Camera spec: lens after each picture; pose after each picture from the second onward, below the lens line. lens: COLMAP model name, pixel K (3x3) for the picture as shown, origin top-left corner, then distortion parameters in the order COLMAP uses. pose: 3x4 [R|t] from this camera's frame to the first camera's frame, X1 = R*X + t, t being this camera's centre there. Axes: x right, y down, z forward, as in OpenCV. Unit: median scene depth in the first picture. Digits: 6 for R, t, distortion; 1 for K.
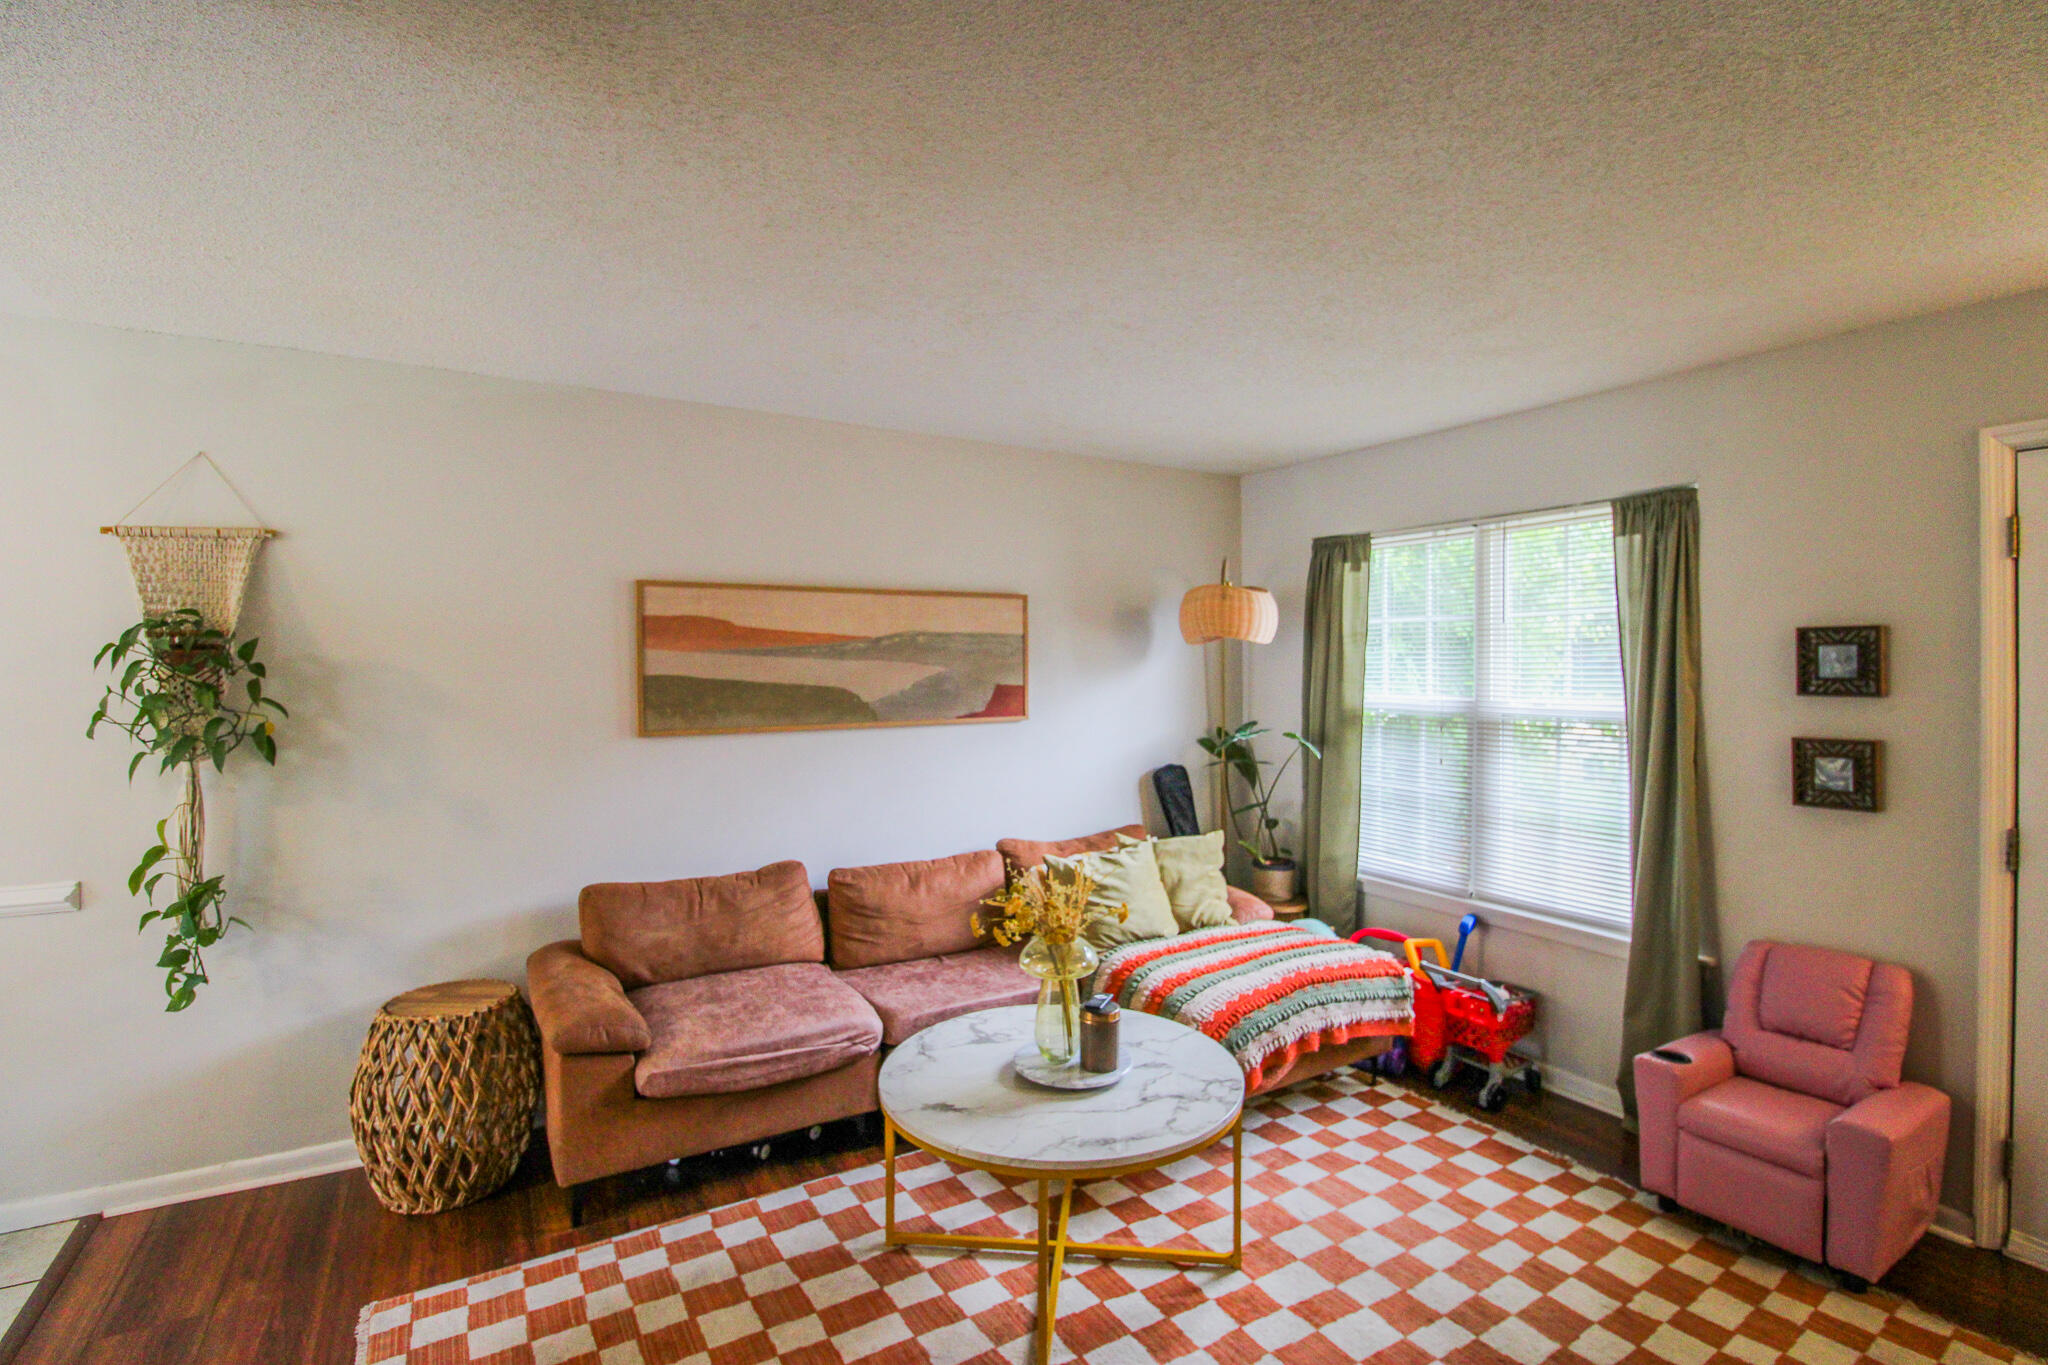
lens RADIAL K [[951.1, 0, 1037.8], [0, 951.1, 680.4], [0, 0, 1]] dist [-0.013295, -0.001923]
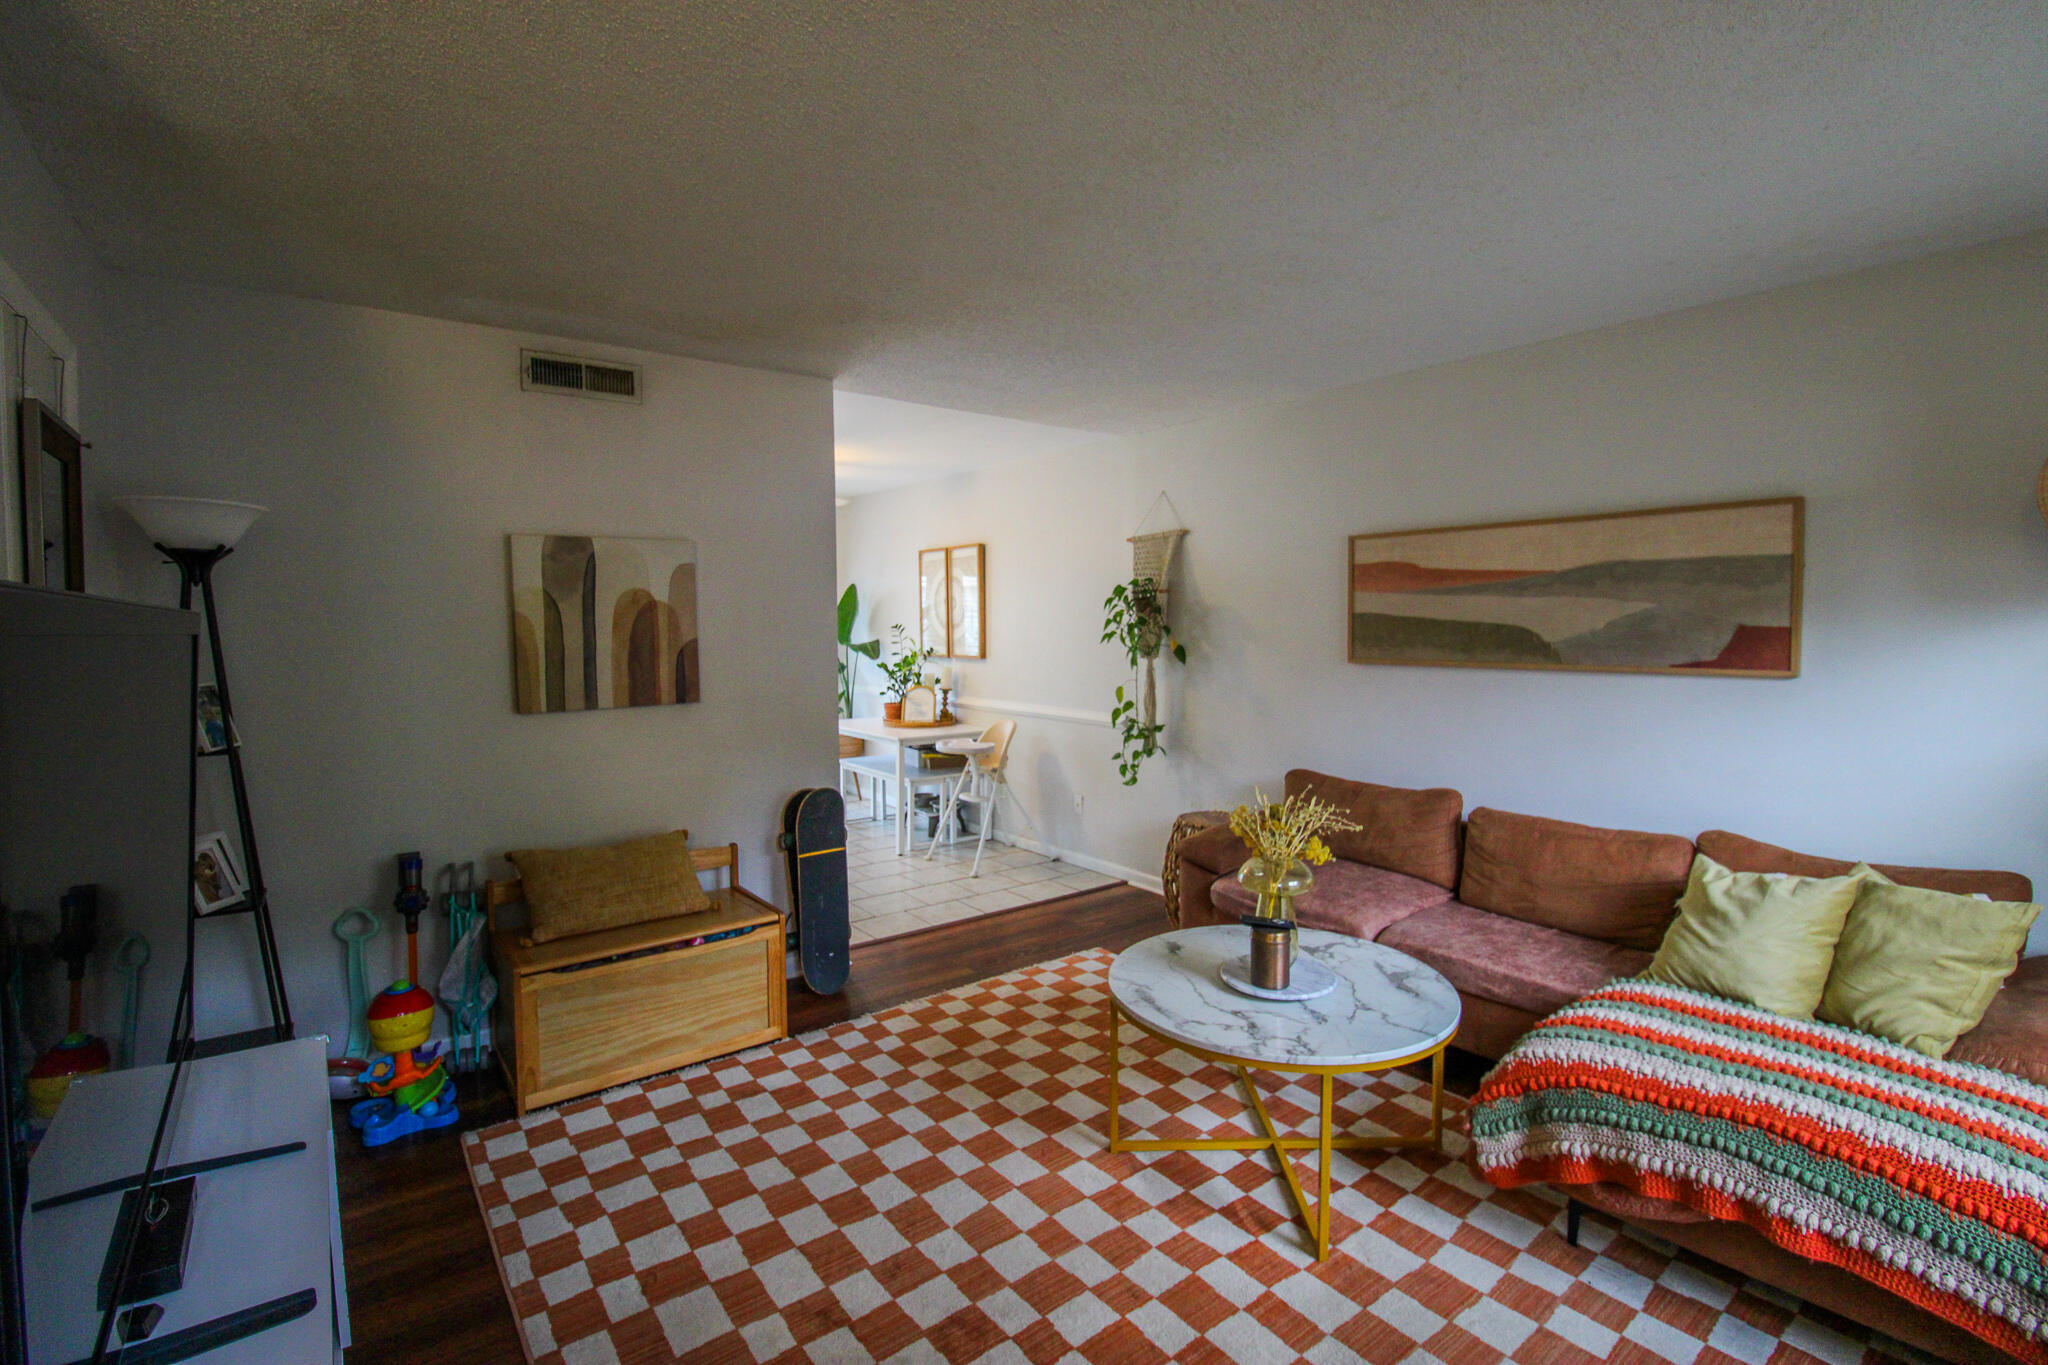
lens RADIAL K [[951.1, 0, 1040.2], [0, 951.1, 672.3], [0, 0, 1]] dist [-0.013295, -0.001923]
pose [[0.105443, 0.059113, -0.992667, 0.776561], [-0.005058, 0.998251, 0.058908, 0.000672], [0.994412, -0.001191, 0.105558, 0.465048]]
